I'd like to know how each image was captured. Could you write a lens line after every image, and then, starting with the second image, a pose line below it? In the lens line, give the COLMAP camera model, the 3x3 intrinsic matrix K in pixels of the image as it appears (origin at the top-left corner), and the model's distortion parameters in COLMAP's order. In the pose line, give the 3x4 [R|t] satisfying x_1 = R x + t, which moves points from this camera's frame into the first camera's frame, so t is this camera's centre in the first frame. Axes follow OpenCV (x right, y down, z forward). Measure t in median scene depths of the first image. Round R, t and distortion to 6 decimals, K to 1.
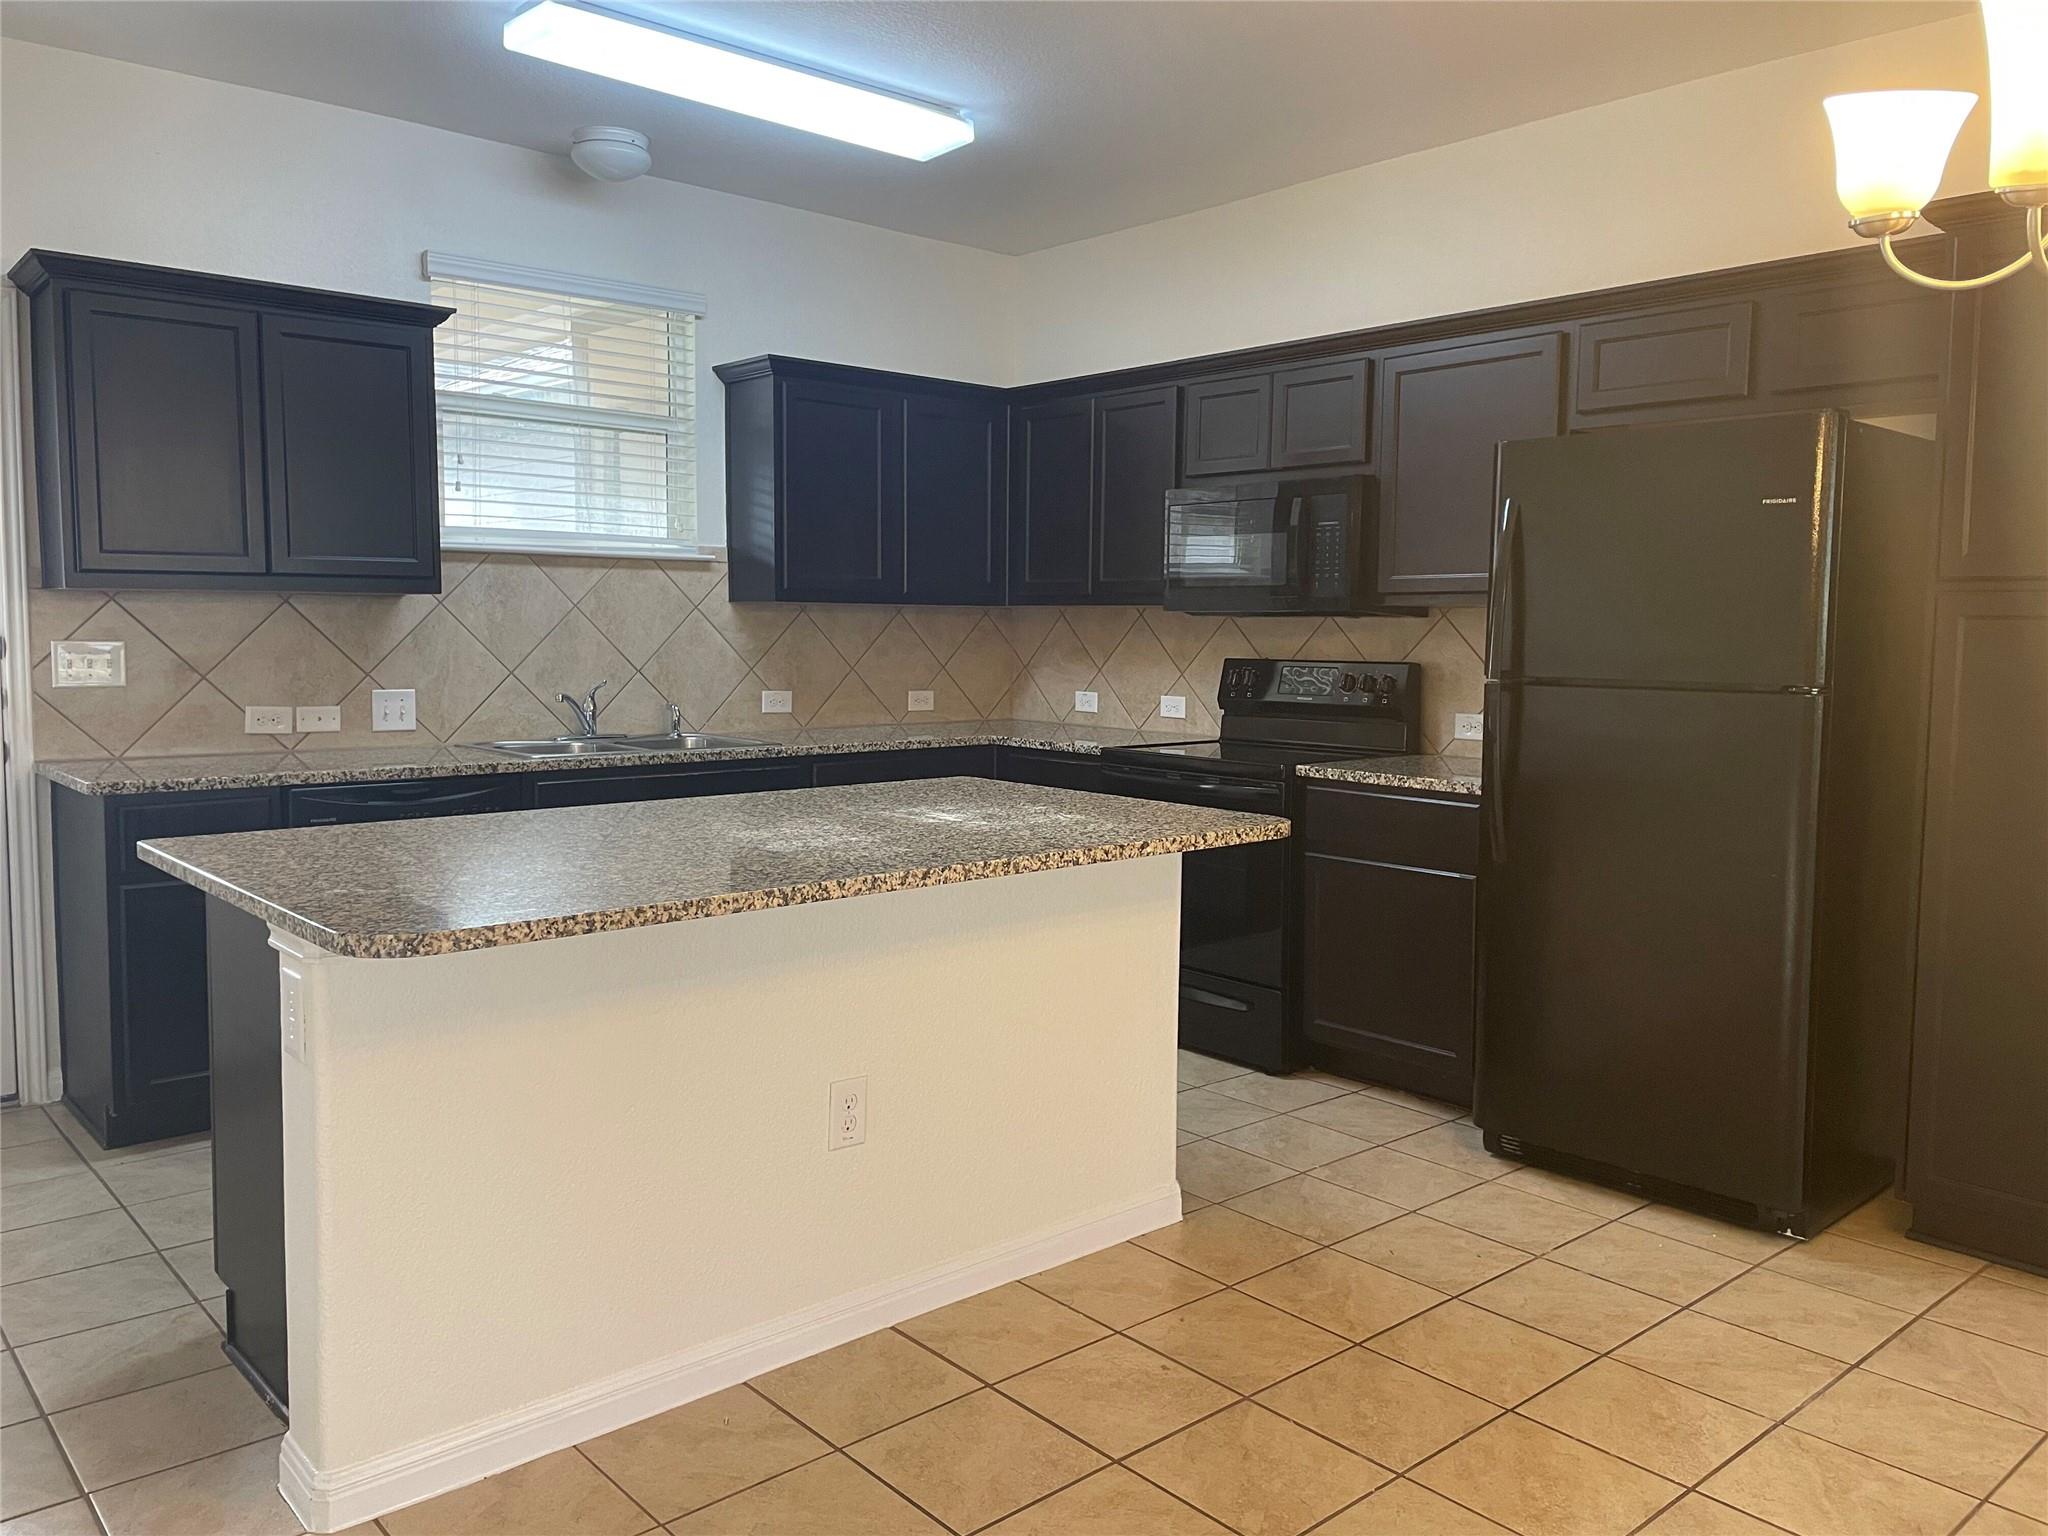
lens RADIAL K [[1545.4, 0, 1022.7], [0, 1545.4, 742.6], [0, 0, 1]] dist [0.074031, -0.076931]
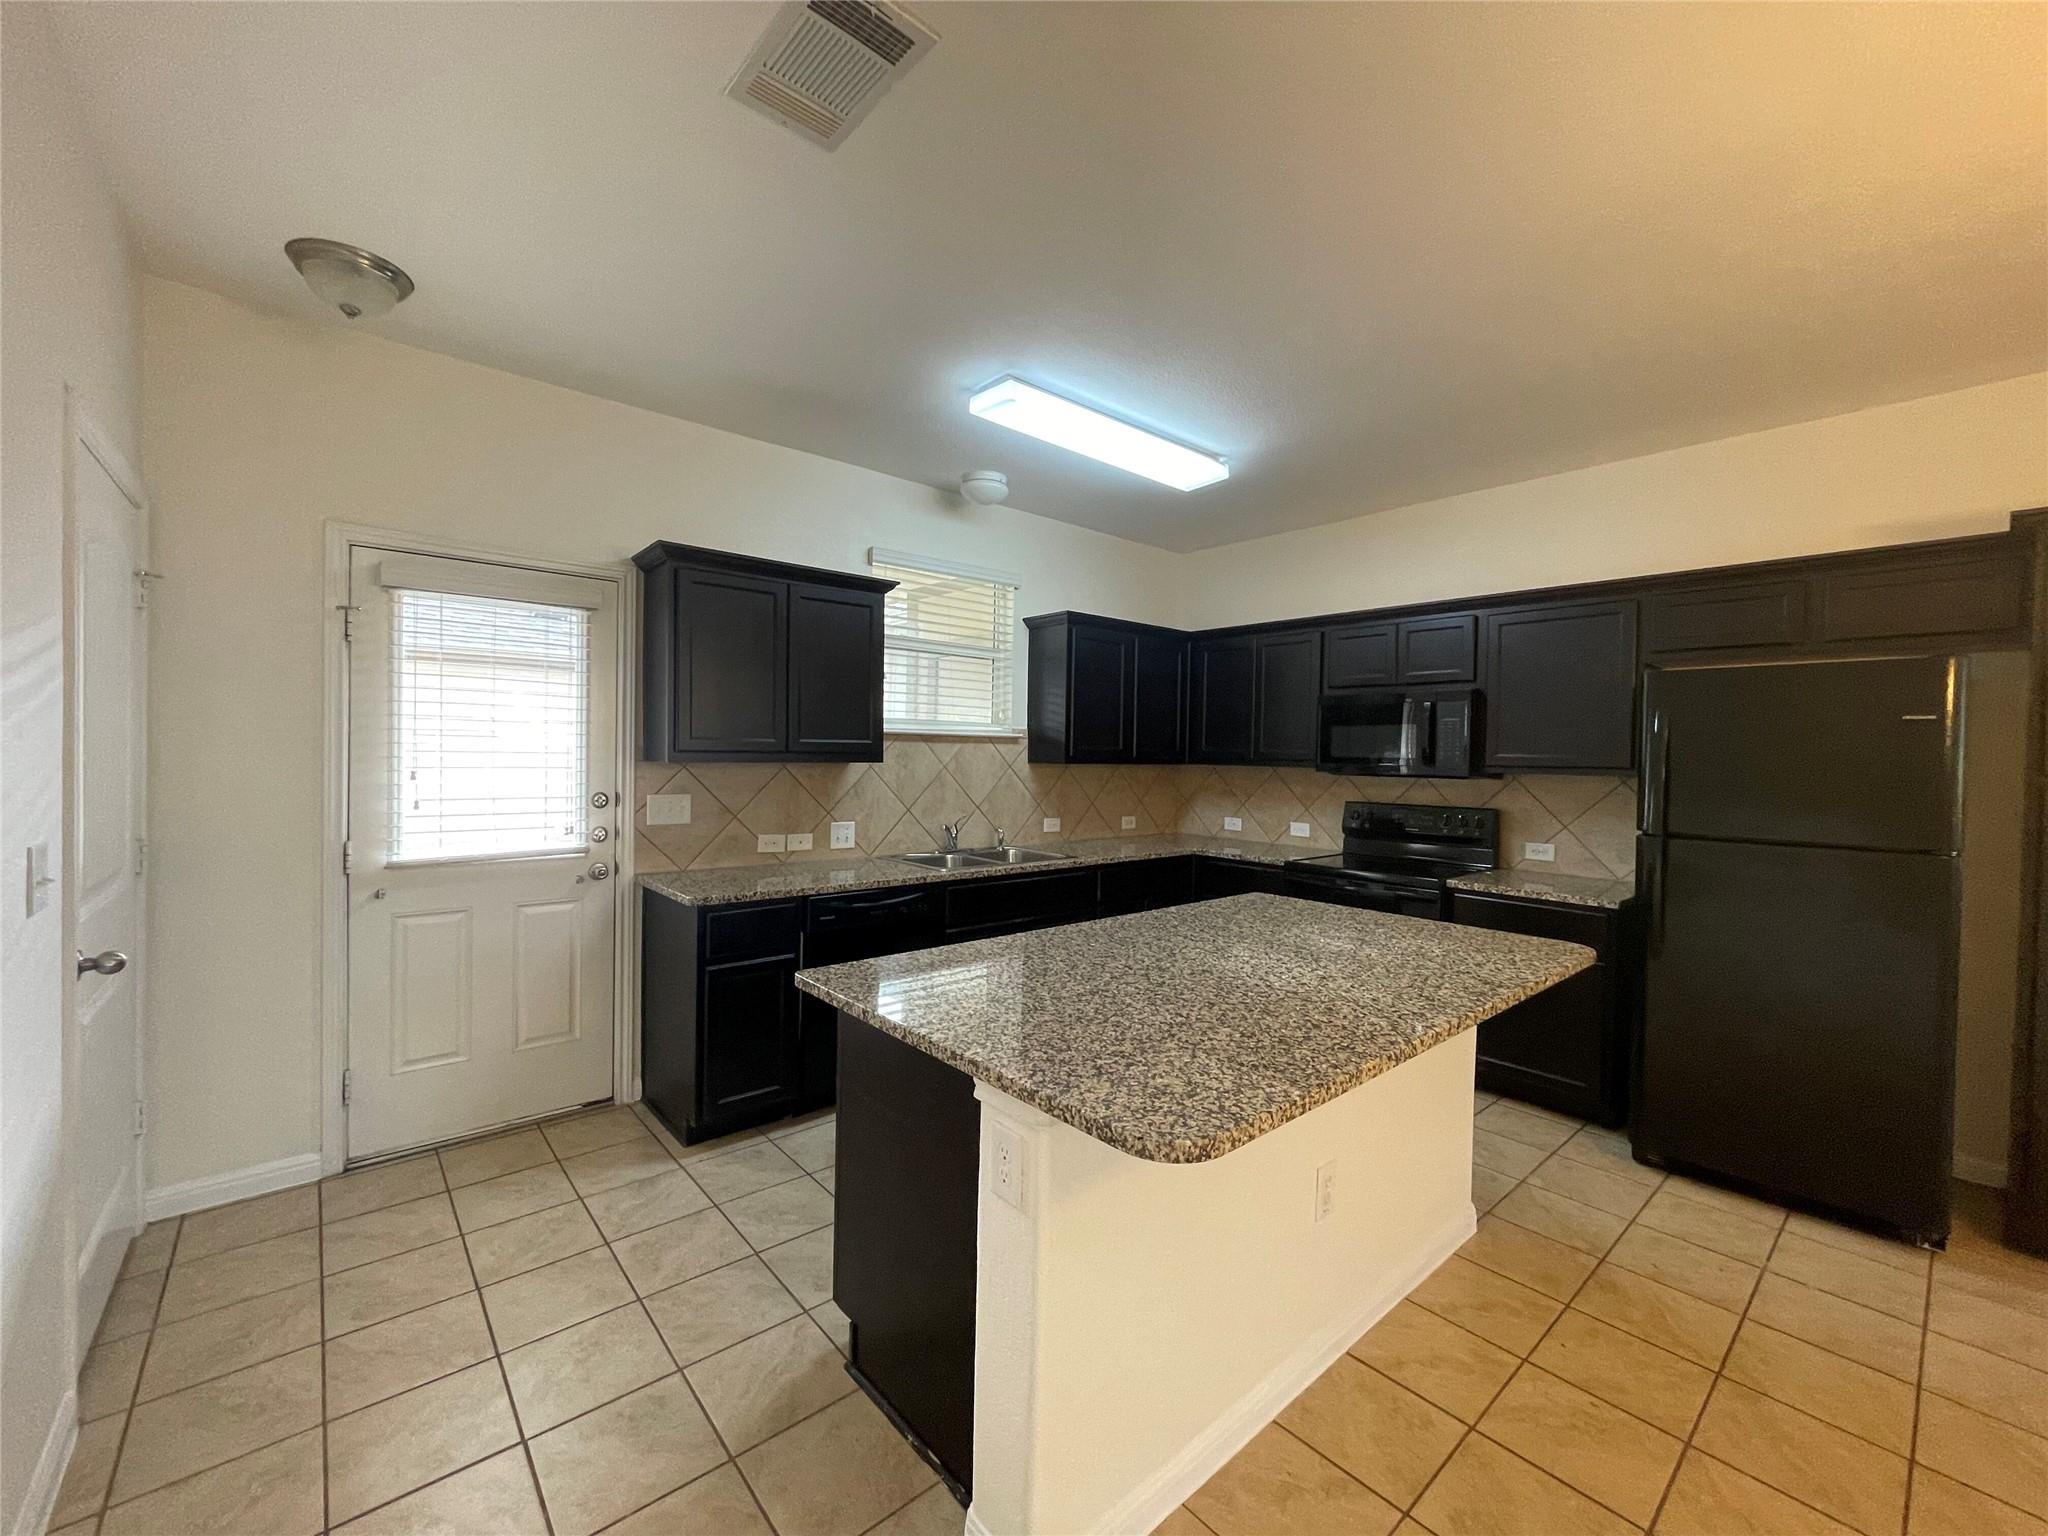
lens RADIAL K [[823.5, 0, 1022.6], [0, 823.5, 769.4], [0, 0, 1]] dist [-0.000698, 0.000728]
pose [[0.999916, 0.007441, -0.010639, -0.220037], [-0.008052, 0.998253, -0.058527, -0.040845], [0.010185, 0.058608, 0.998229, 0.182605]]
